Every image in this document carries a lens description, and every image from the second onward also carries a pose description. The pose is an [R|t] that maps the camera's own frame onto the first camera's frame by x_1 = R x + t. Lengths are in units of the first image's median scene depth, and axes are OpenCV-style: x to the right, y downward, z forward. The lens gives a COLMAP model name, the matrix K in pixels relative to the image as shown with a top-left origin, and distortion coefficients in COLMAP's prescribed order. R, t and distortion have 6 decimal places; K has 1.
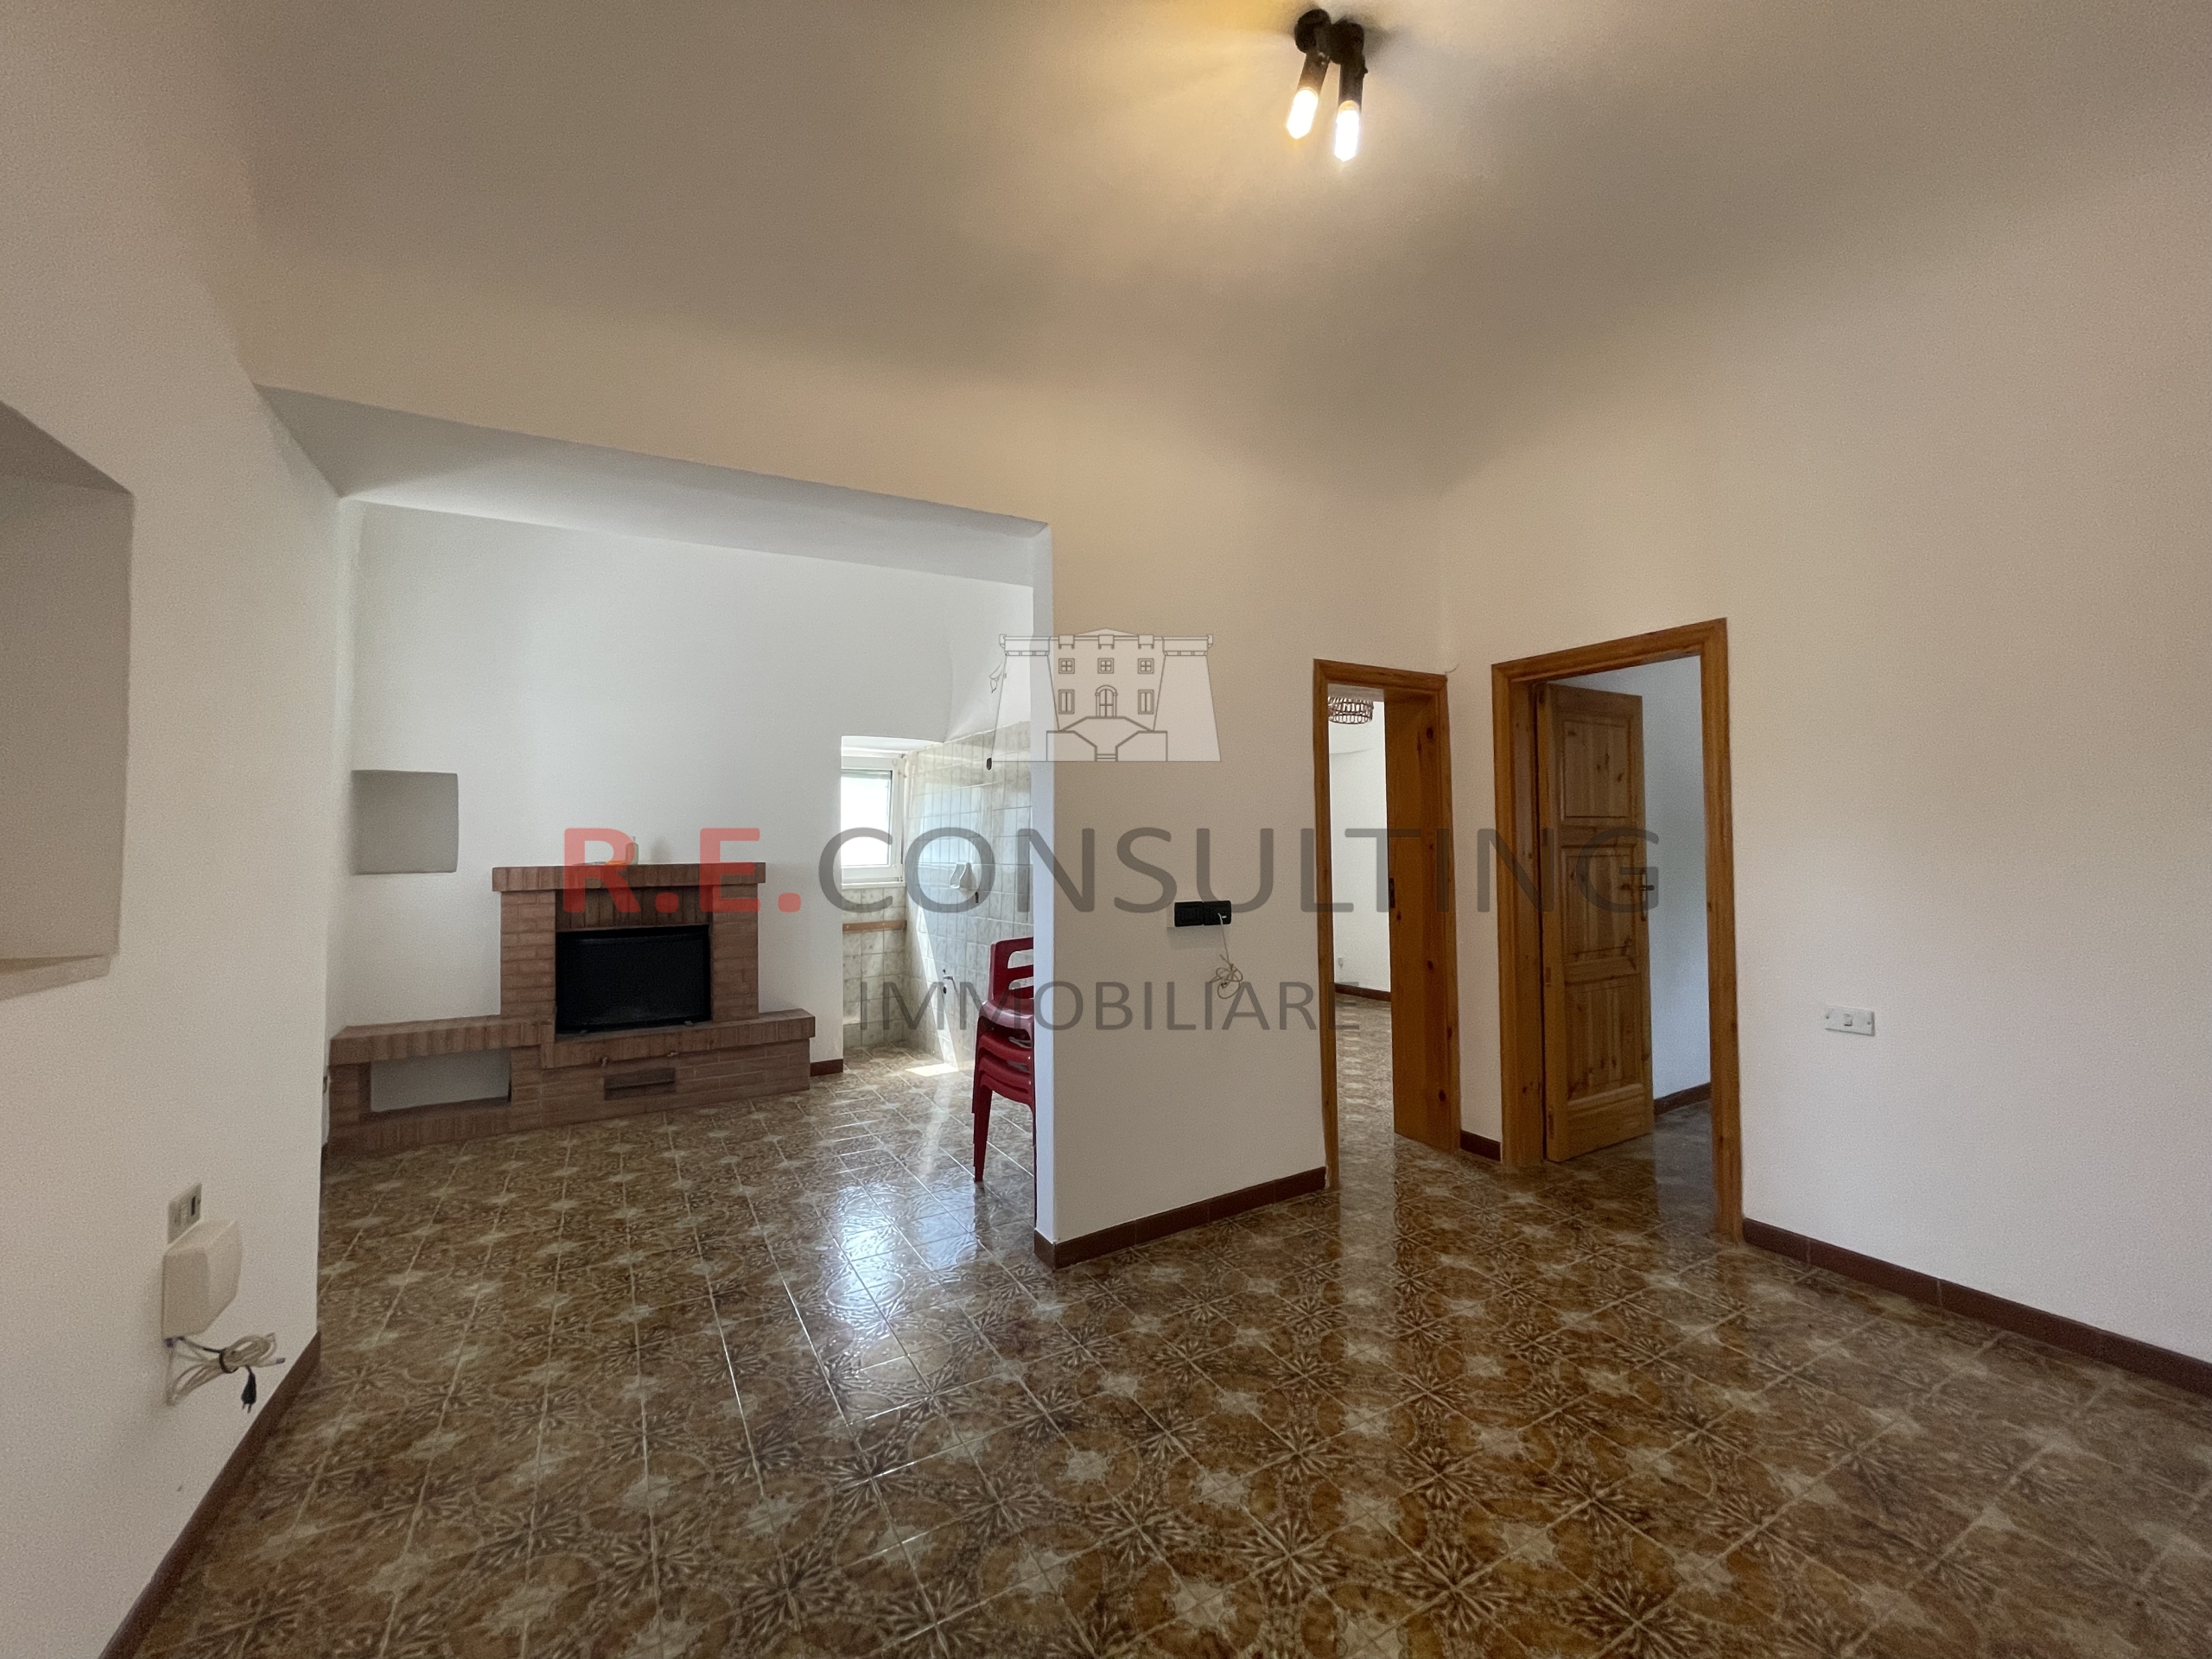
lens RADIAL K [[896.4, 0, 1107.7], [0, 896.4, 835.8], [0, 0, 1]] dist [0.000115, 0.000044]
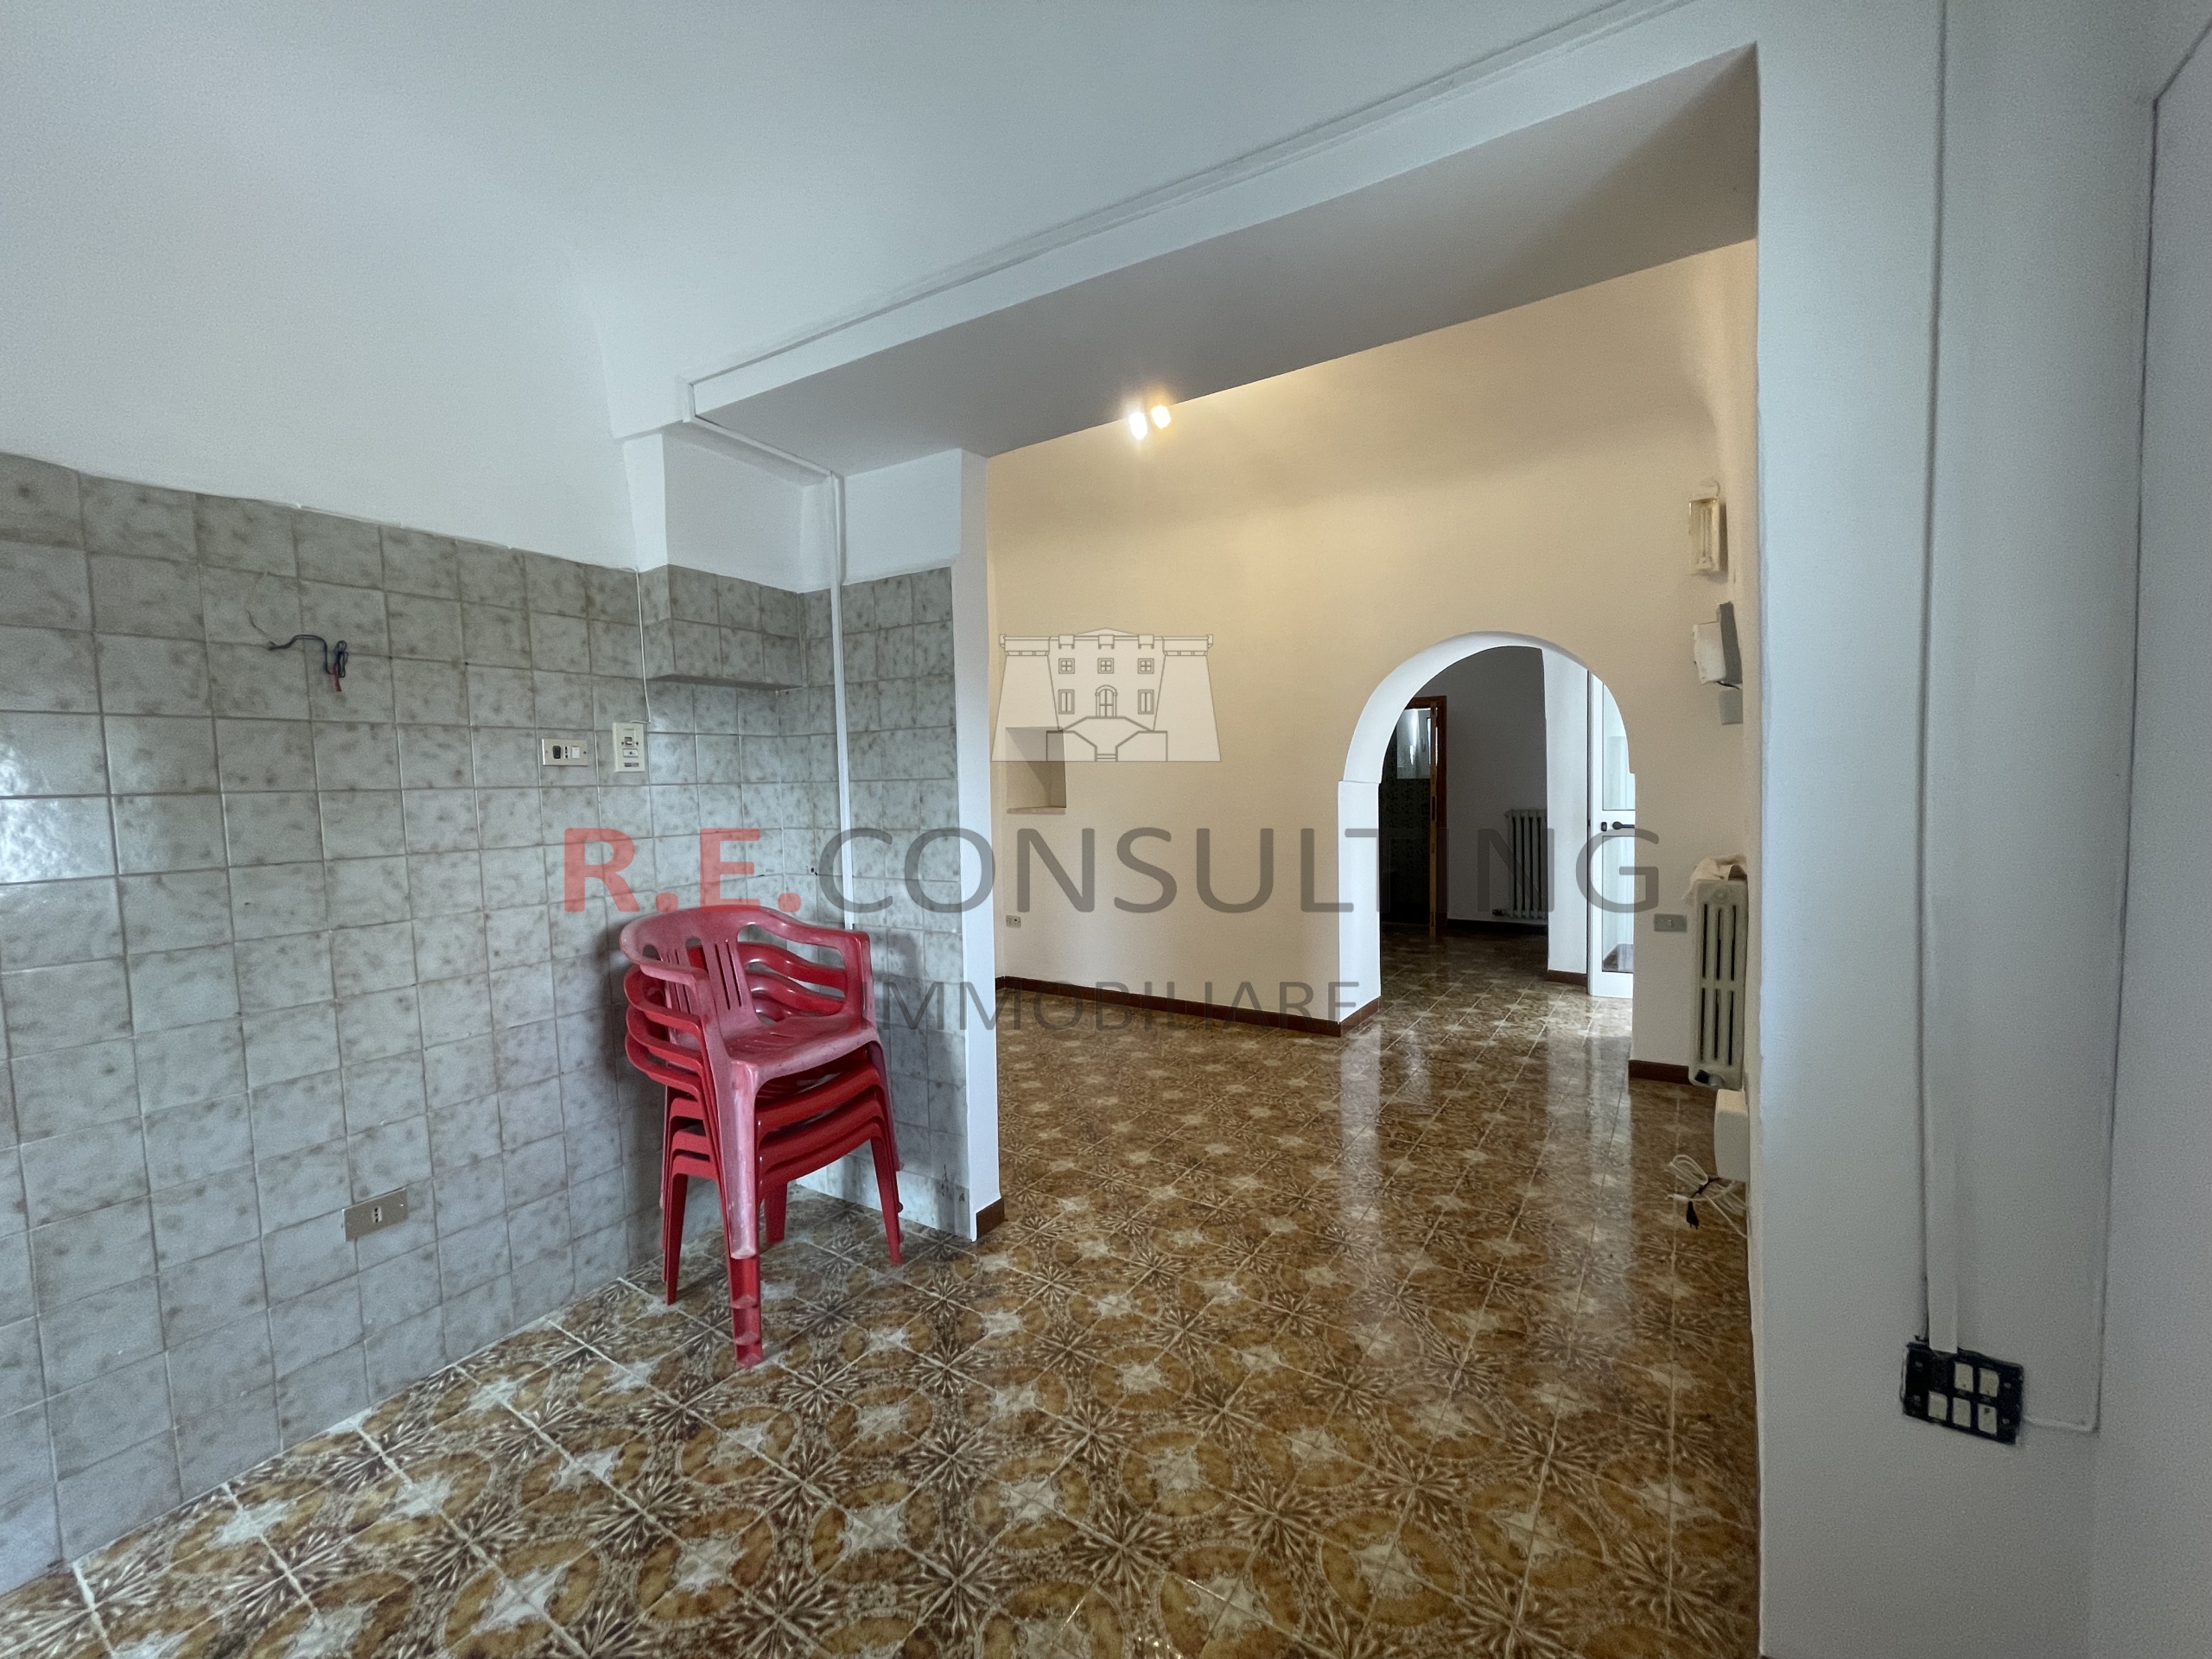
lens RADIAL K [[896.4, 0, 1107.7], [0, 896.4, 835.8], [0, 0, 1]] dist [0.000115, 0.000044]
pose [[-0.459280, -0.038670, 0.887450, -1.305449], [0.013547, 0.998631, 0.050525, 0.008066], [-0.888188, 0.035227, -0.458127, 1.778515]]
